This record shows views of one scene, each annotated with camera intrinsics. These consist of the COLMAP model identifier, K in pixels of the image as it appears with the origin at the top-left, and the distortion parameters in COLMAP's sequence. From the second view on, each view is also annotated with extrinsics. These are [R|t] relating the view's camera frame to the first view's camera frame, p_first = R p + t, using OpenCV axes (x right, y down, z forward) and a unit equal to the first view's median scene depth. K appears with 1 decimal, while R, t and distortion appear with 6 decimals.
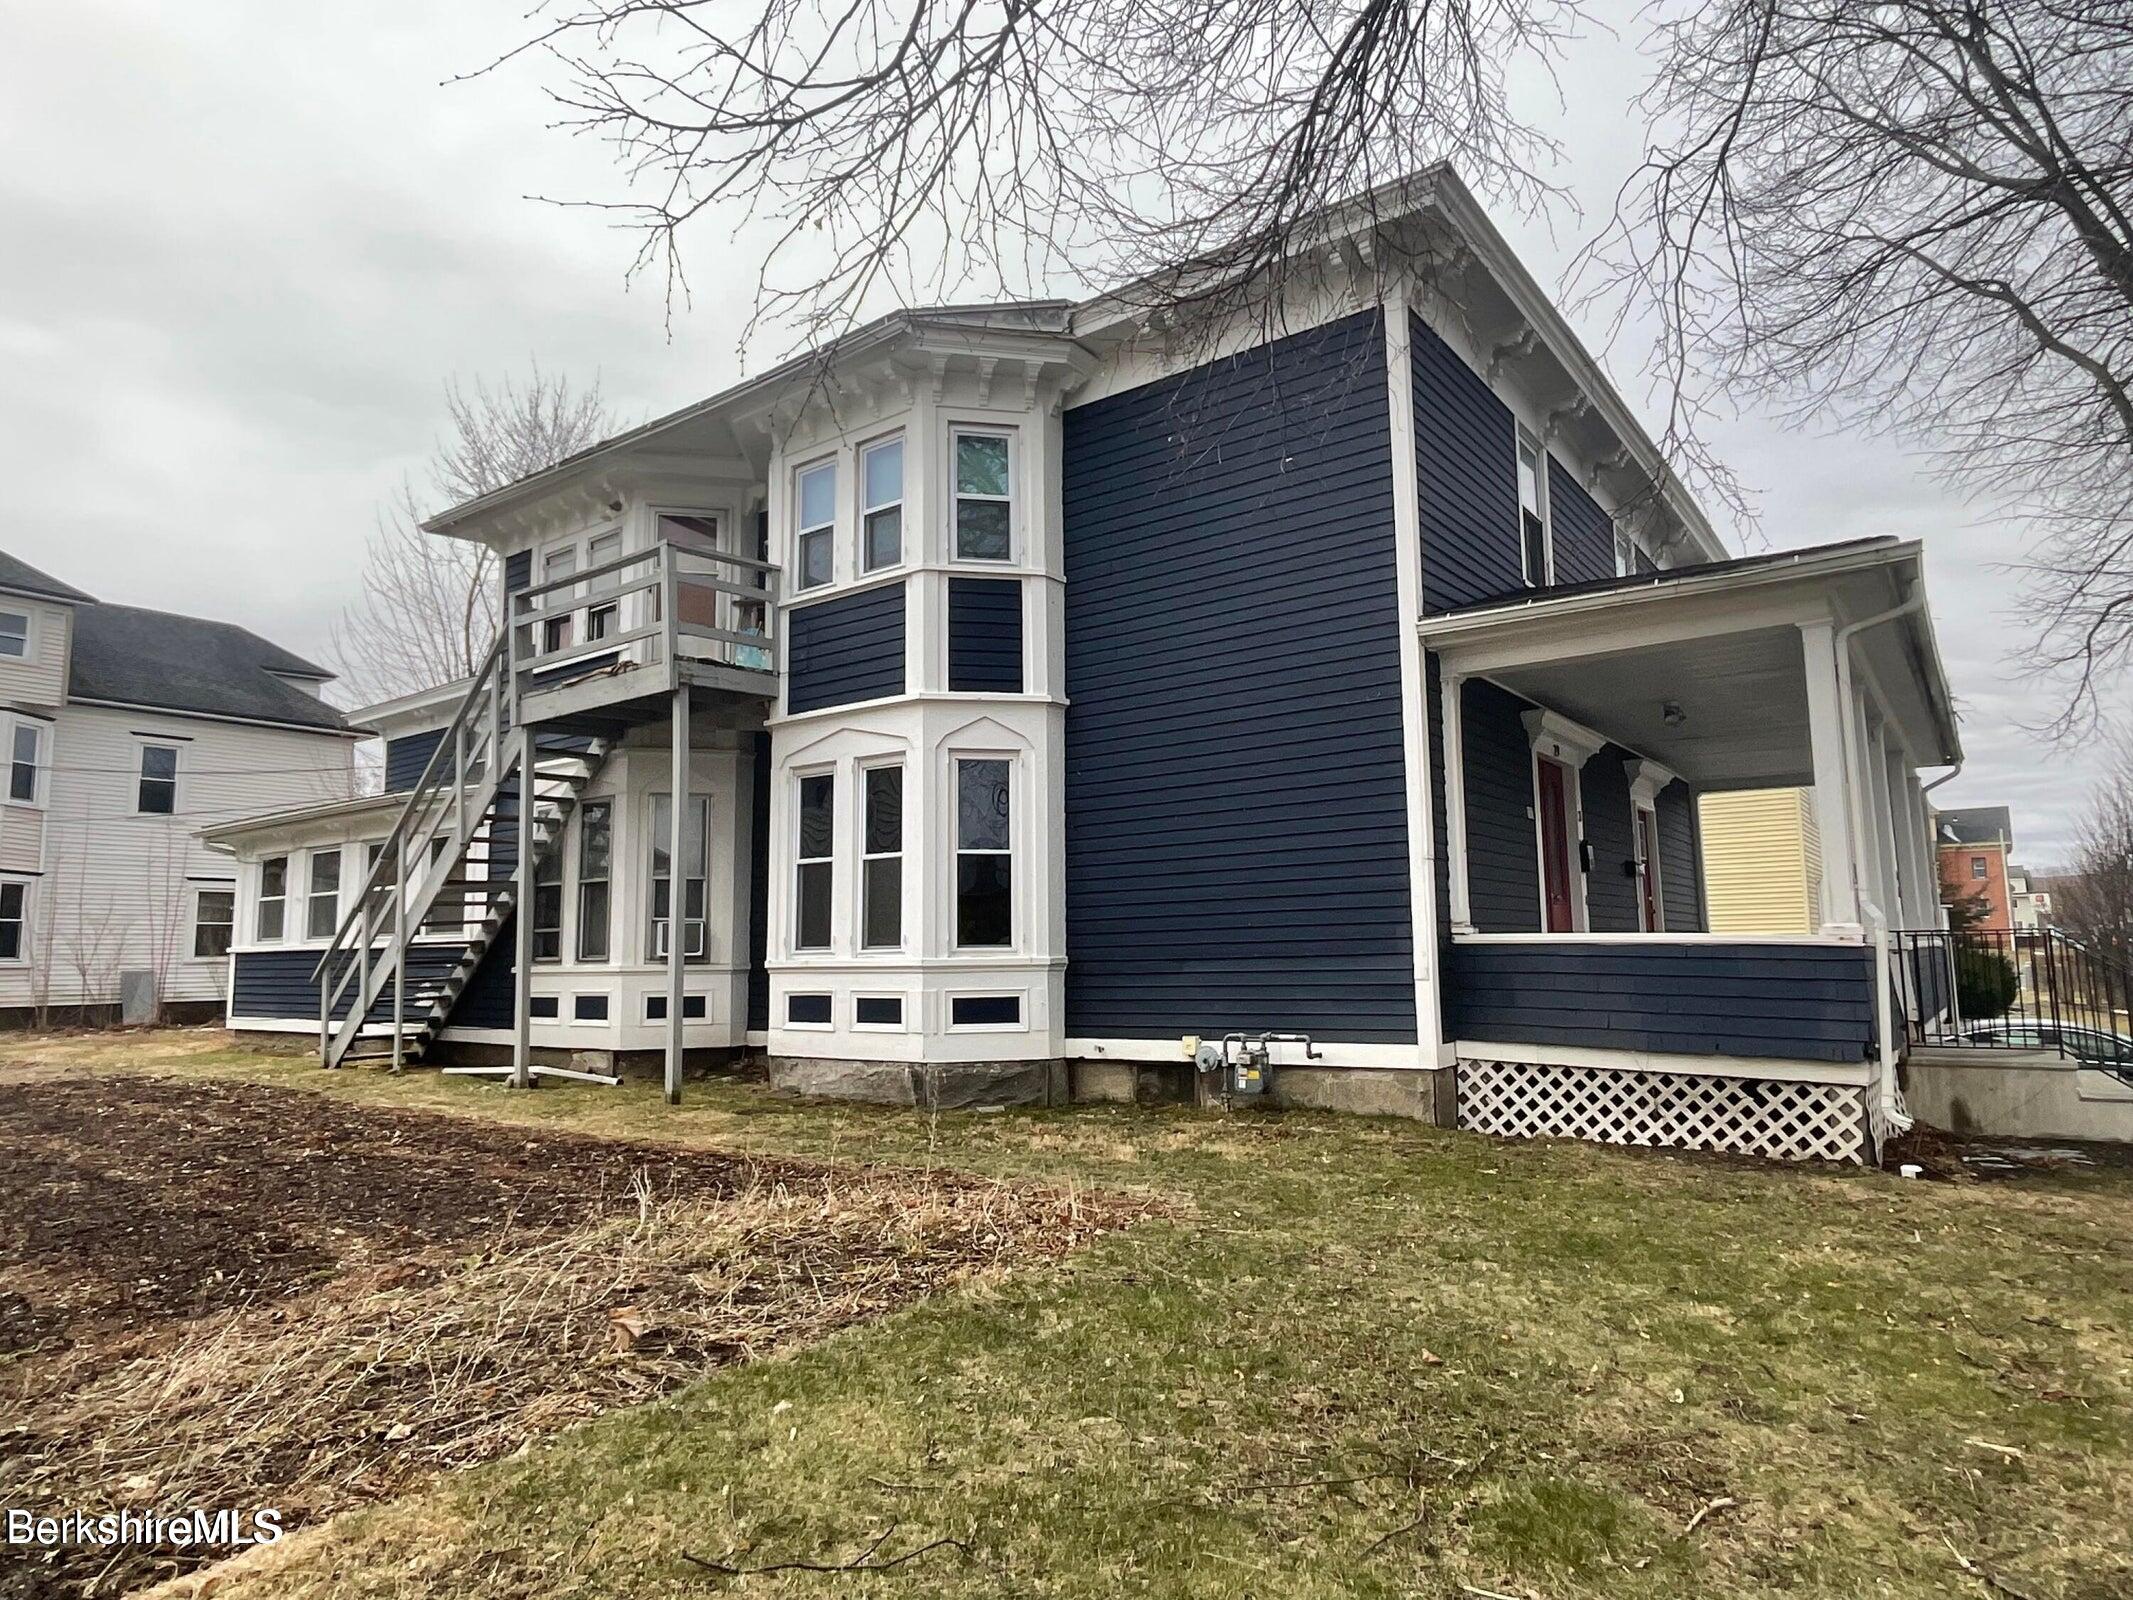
lens RADIAL K [[1267.0, 0, 1066.3], [0, 1267.0, 810.9], [0, 0, 1]] dist [0.002925, -0.000078]
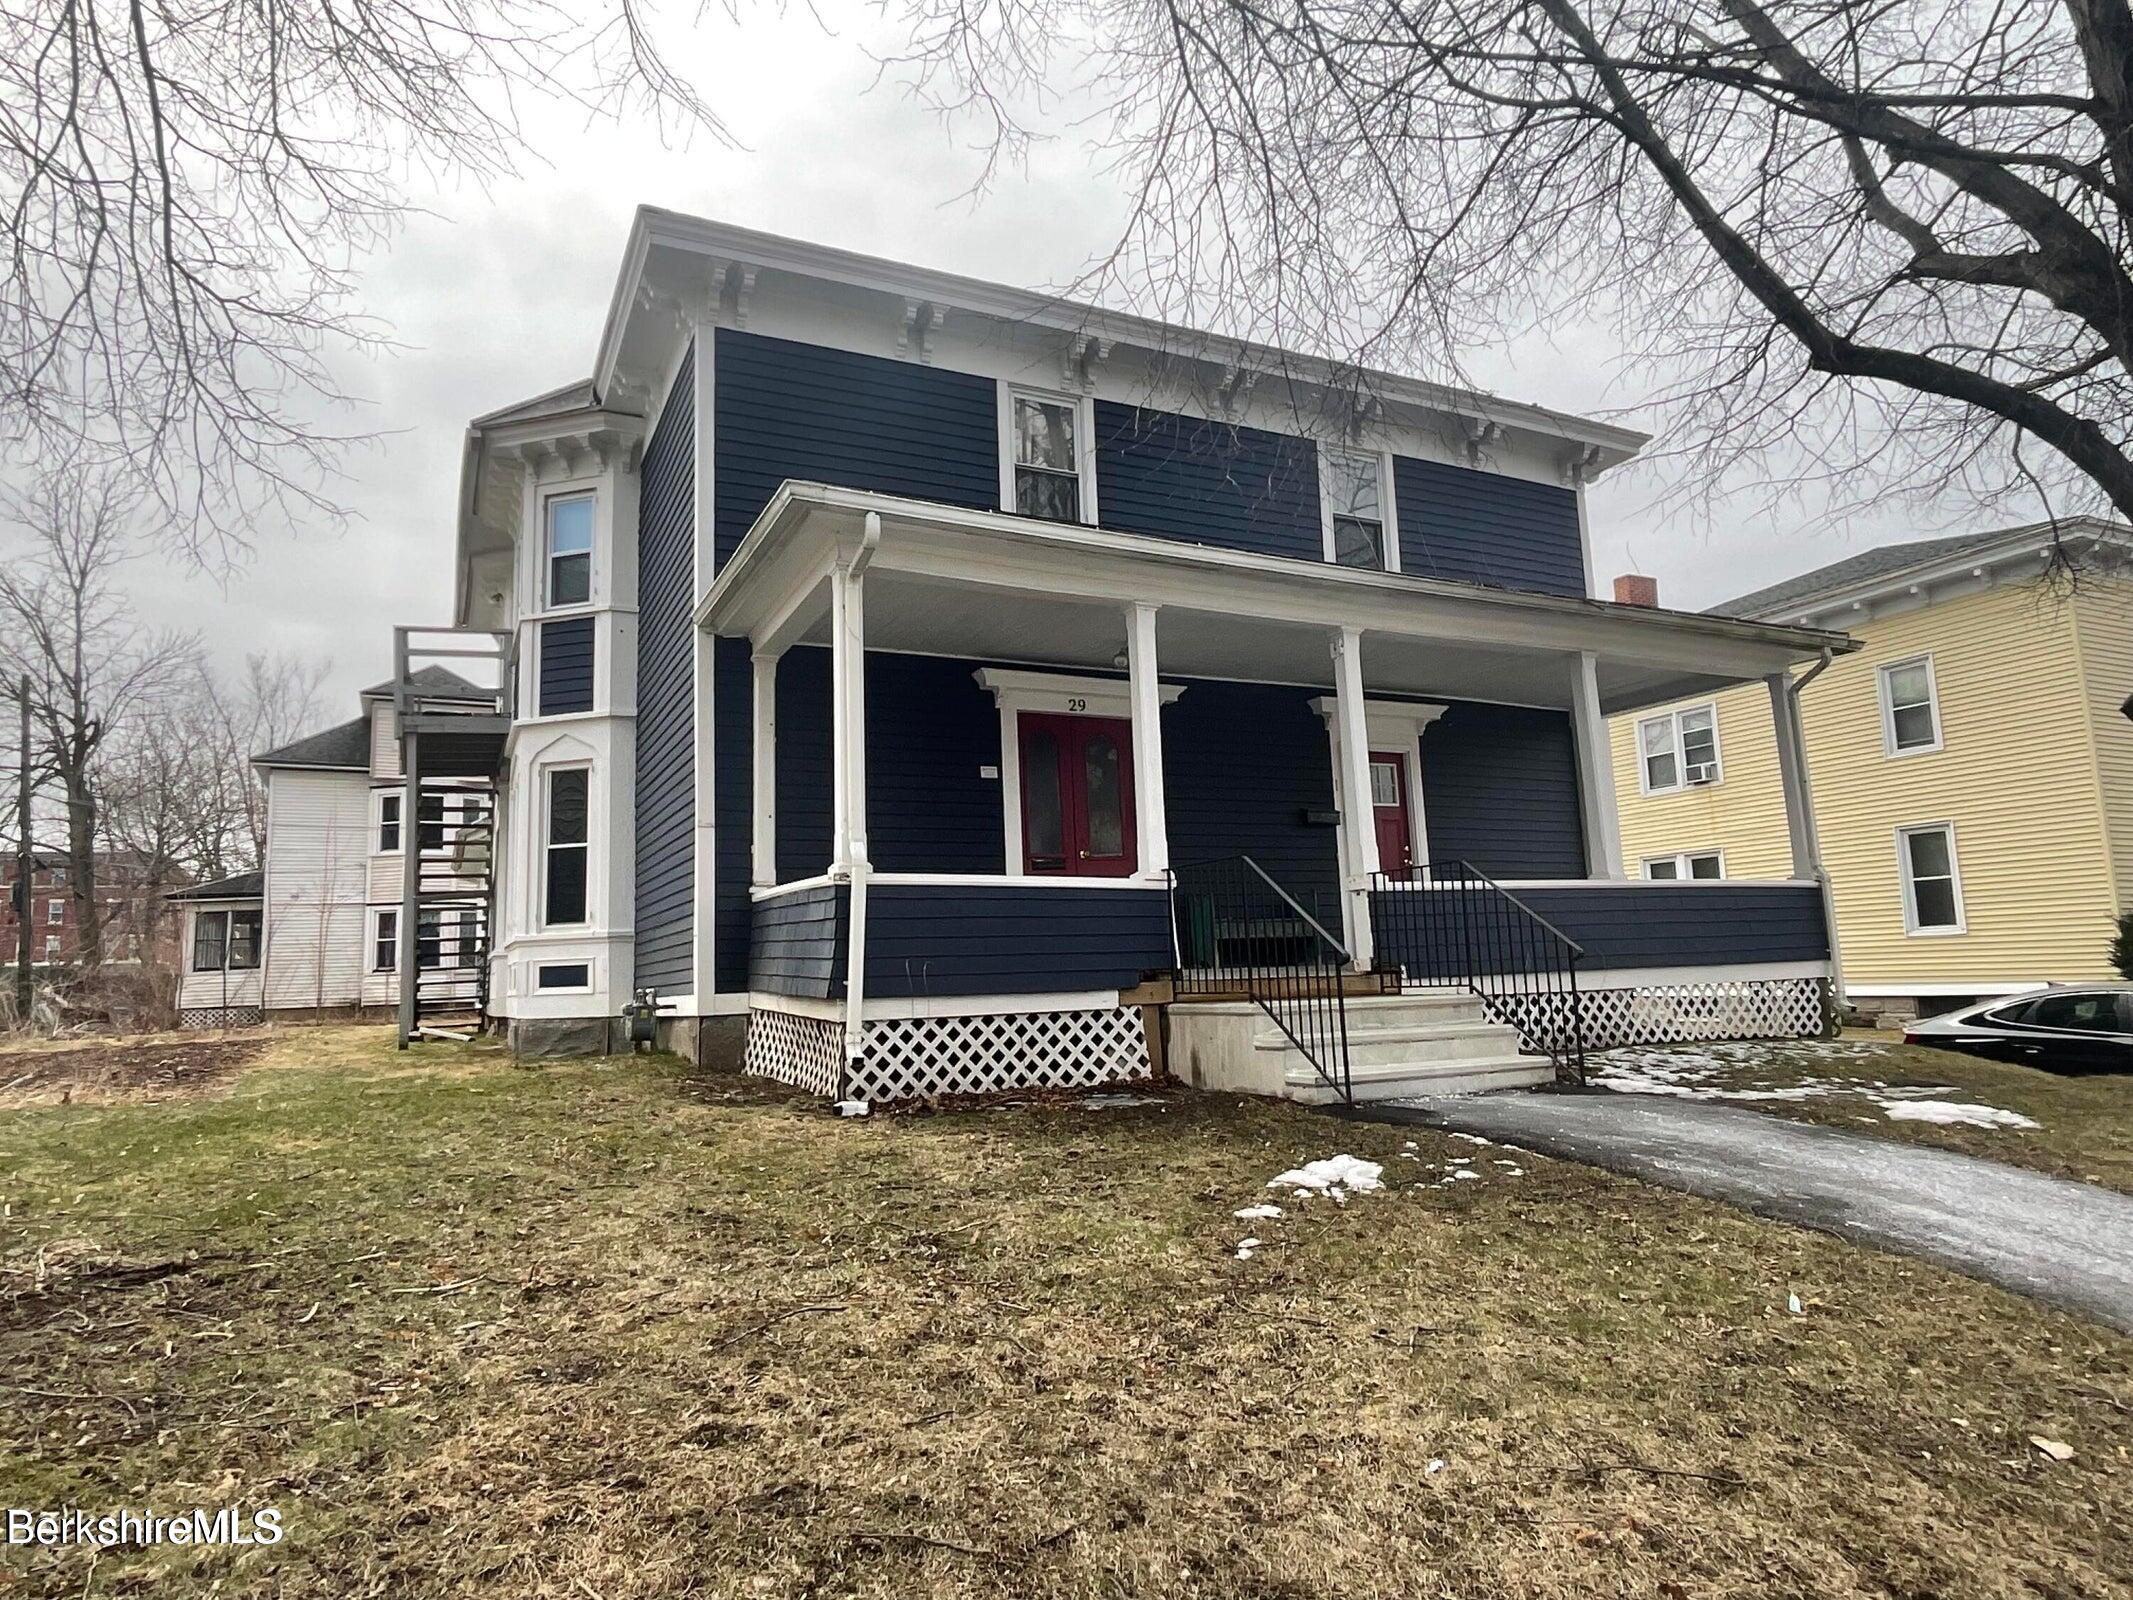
lens RADIAL K [[1267.0, 0, 1067.8], [0, 1267.0, 789.4], [0, 0, 1]] dist [0.002925, -0.000078]
pose [[0.890985, -0.089142, -0.445195, 0.897522], [0.085921, 0.995924, -0.027458, 0.052457], [0.445828, -0.013787, 0.895012, 0.127013]]
